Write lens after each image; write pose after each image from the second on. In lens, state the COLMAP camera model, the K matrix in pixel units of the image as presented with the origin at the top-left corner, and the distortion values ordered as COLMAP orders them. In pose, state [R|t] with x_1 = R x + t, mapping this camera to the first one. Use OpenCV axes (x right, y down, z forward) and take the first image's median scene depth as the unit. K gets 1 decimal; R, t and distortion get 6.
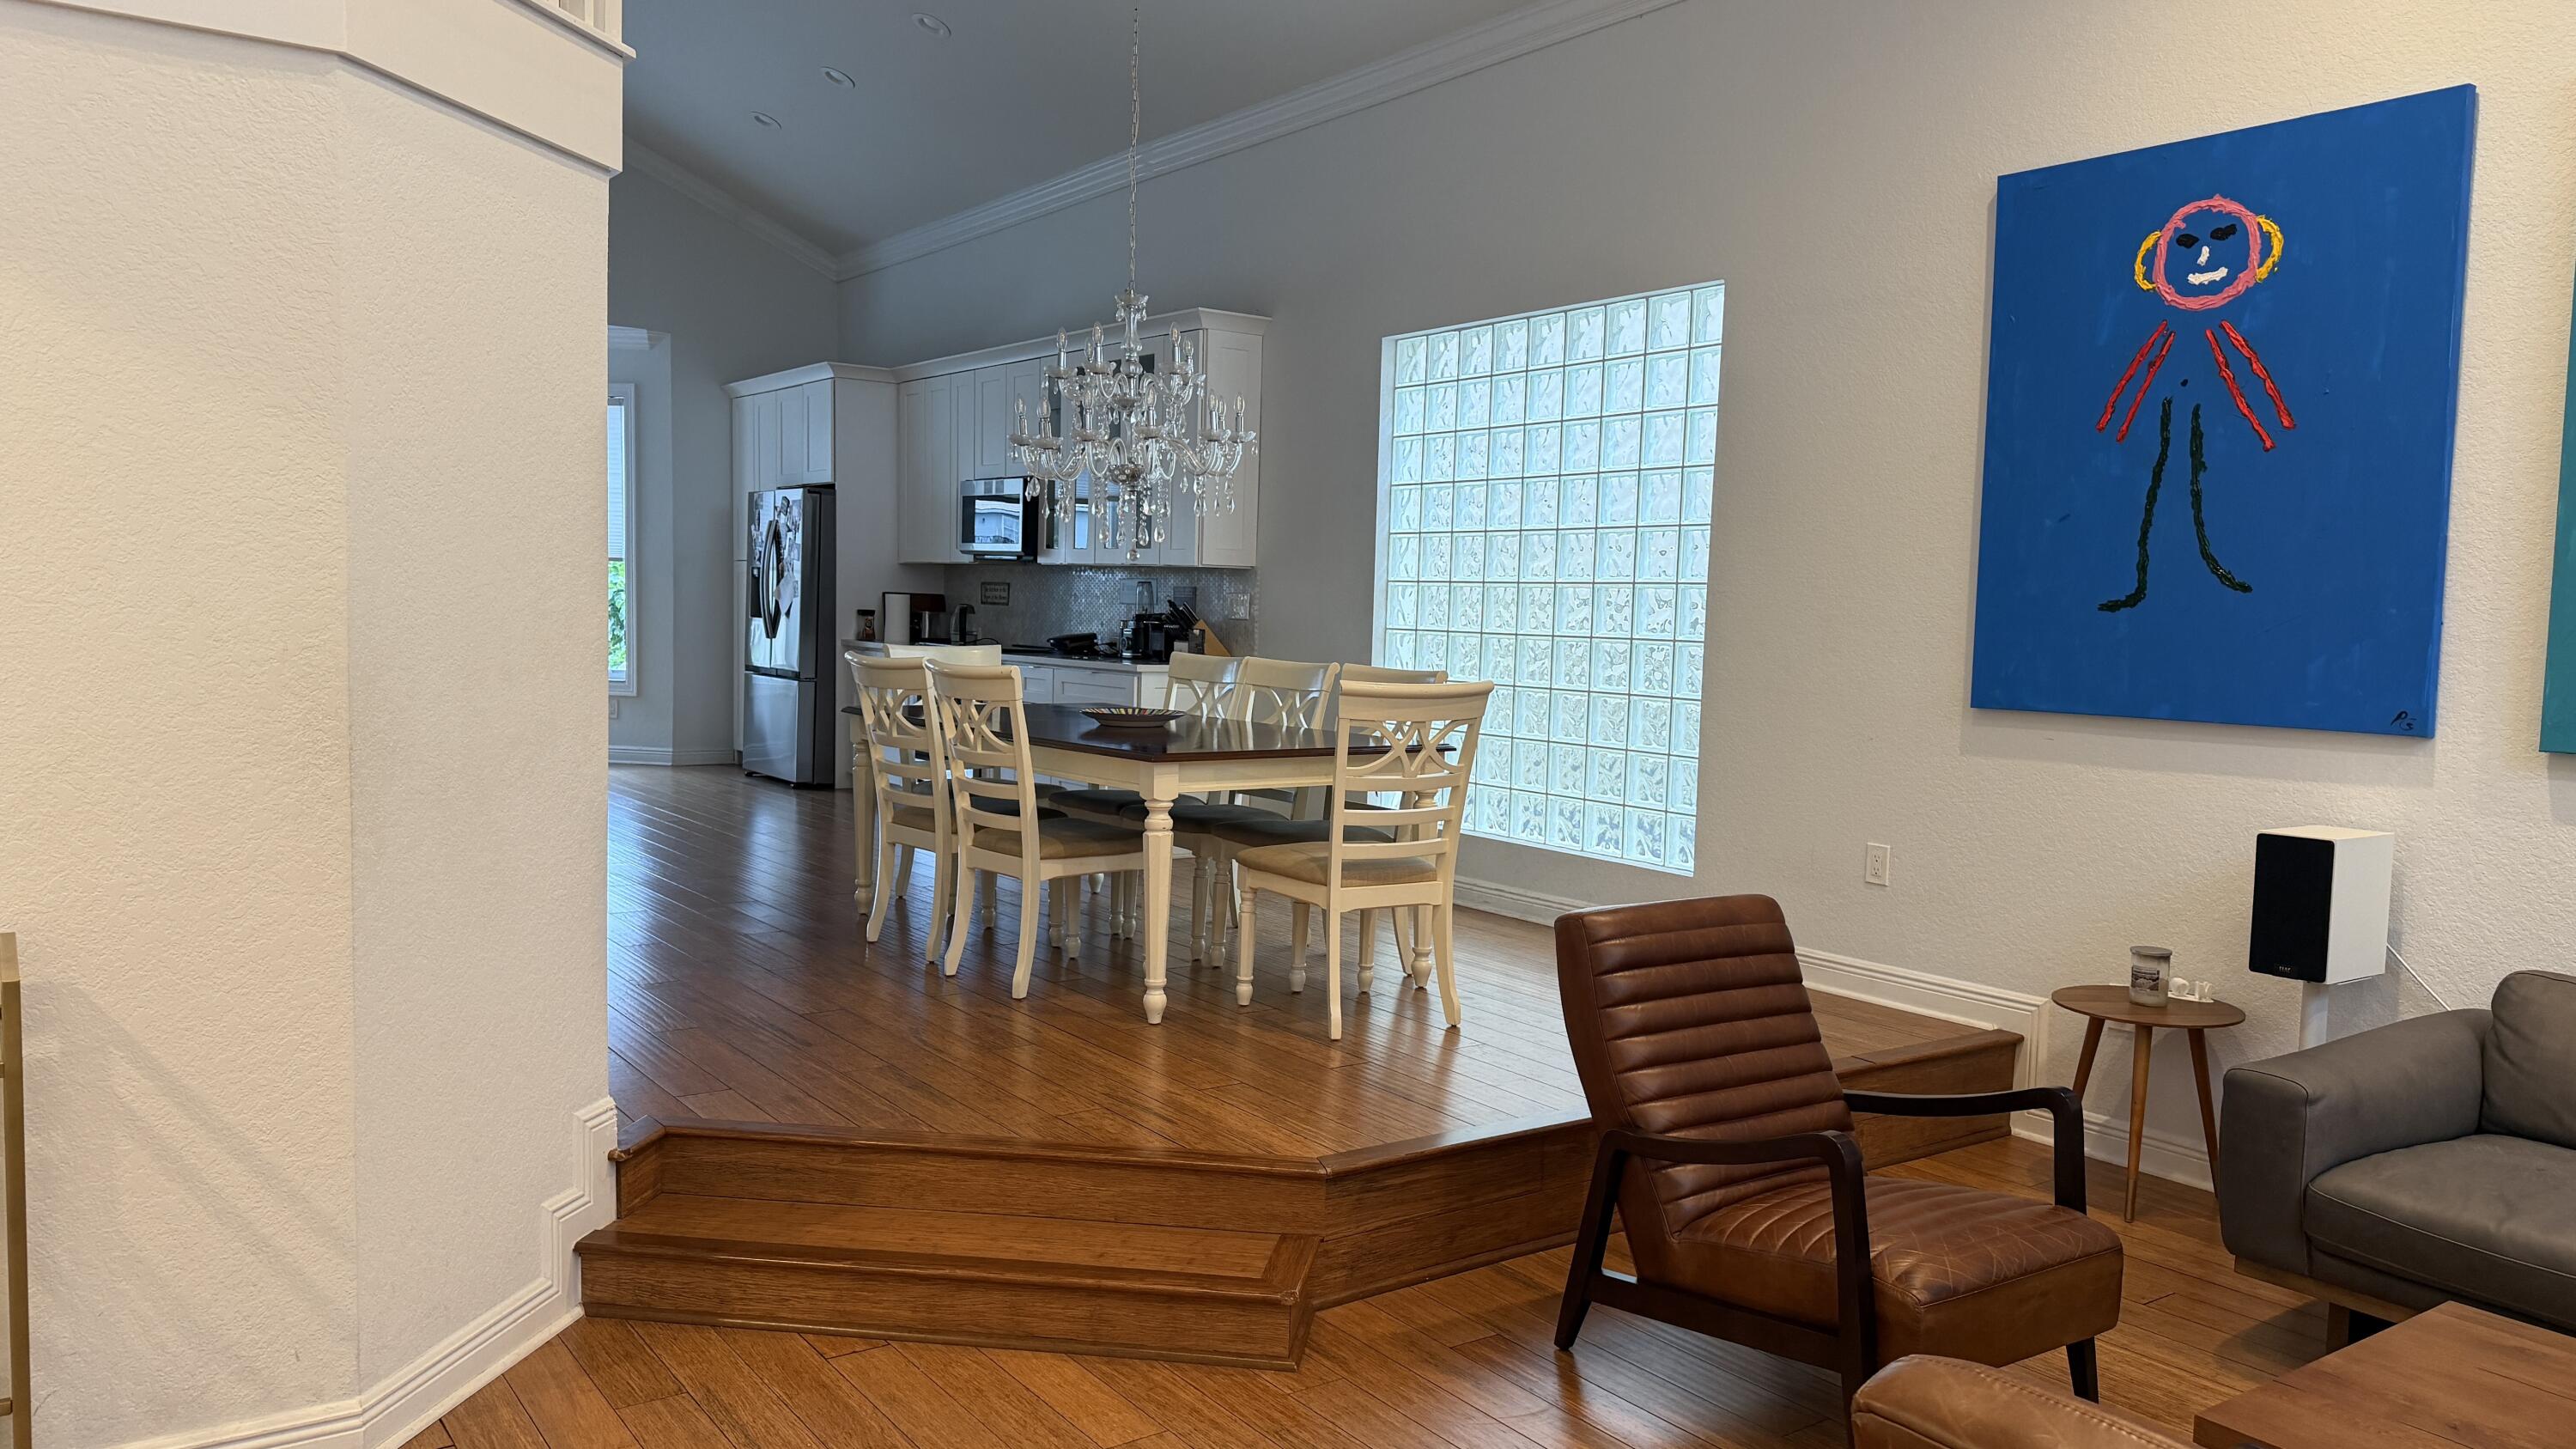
lens RADIAL K [[1783.9, 0, 1294.5], [0, 1783.9, 722.4], [0, 0, 1]] dist [0.015368, -0.004242]
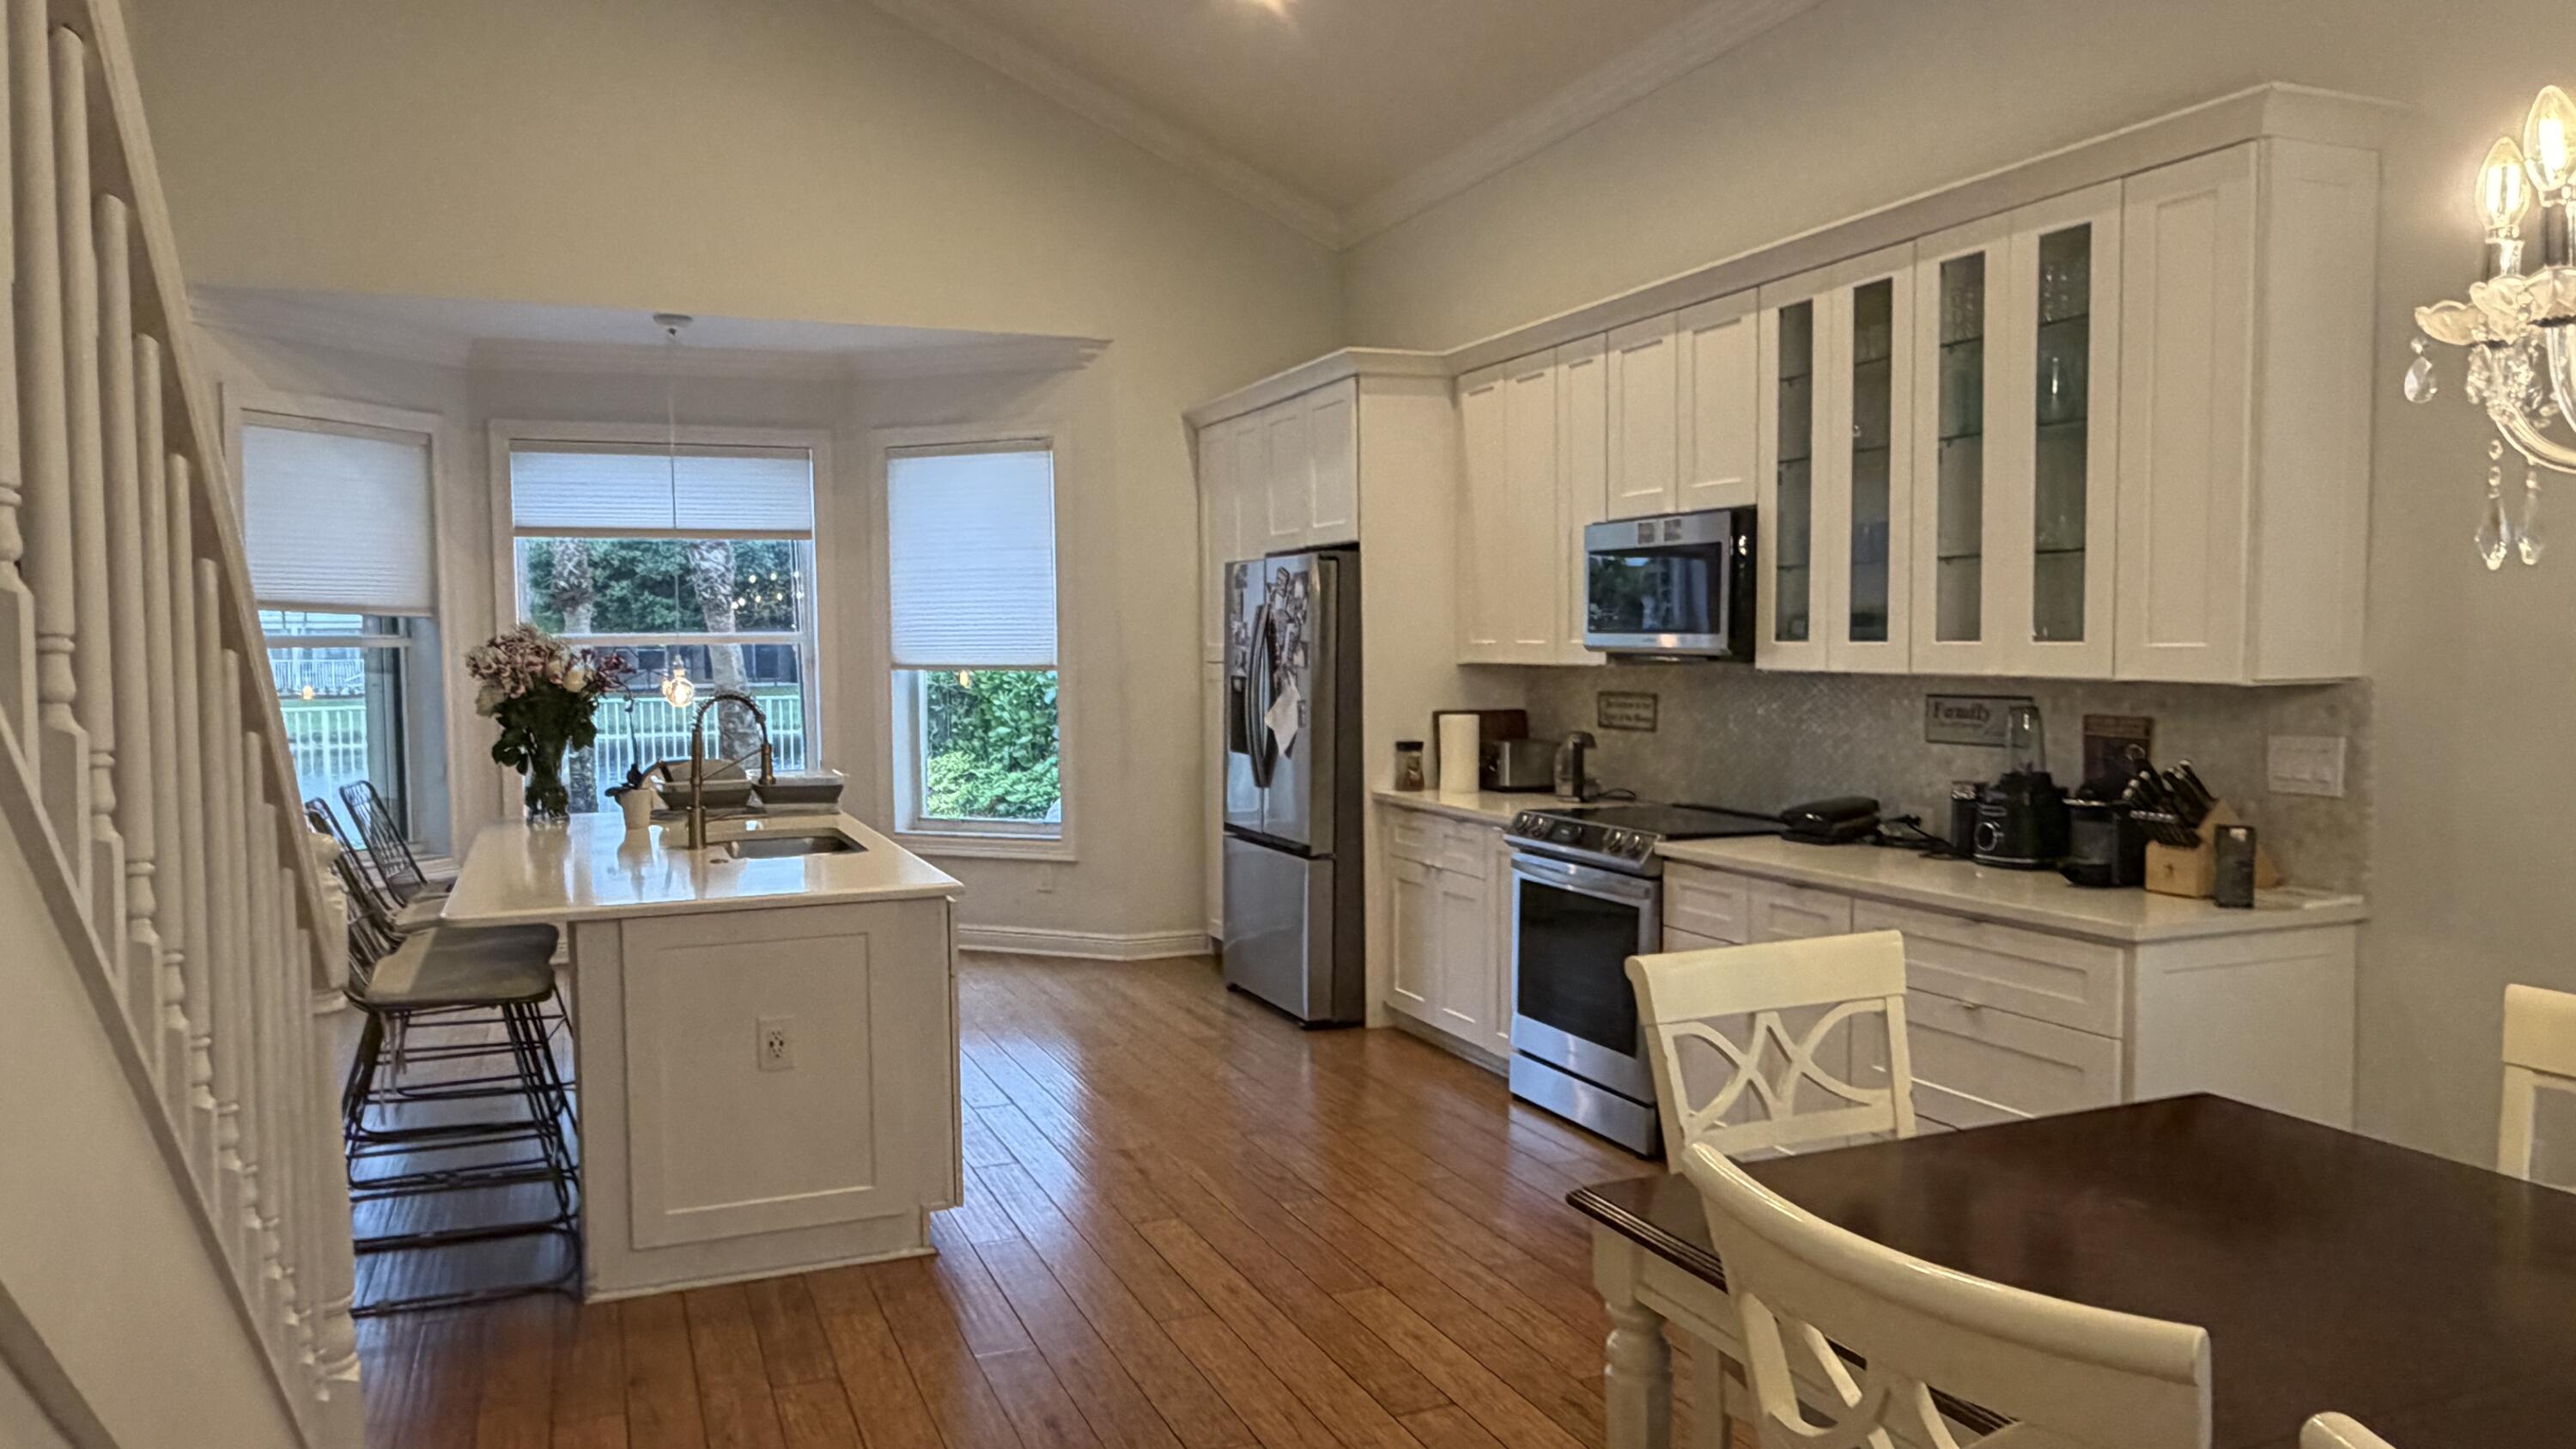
lens RADIAL K [[1734.4, 0, 1275.6], [0, 1734.4, 735.0], [0, 0, 1]] dist [0.008163, -0.003329]
pose [[0.968428, -0.025766, -0.247957, -0.178484], [0.022294, 0.999610, -0.016800, -0.074016], [0.248293, 0.010742, 0.968625, 0.531714]]
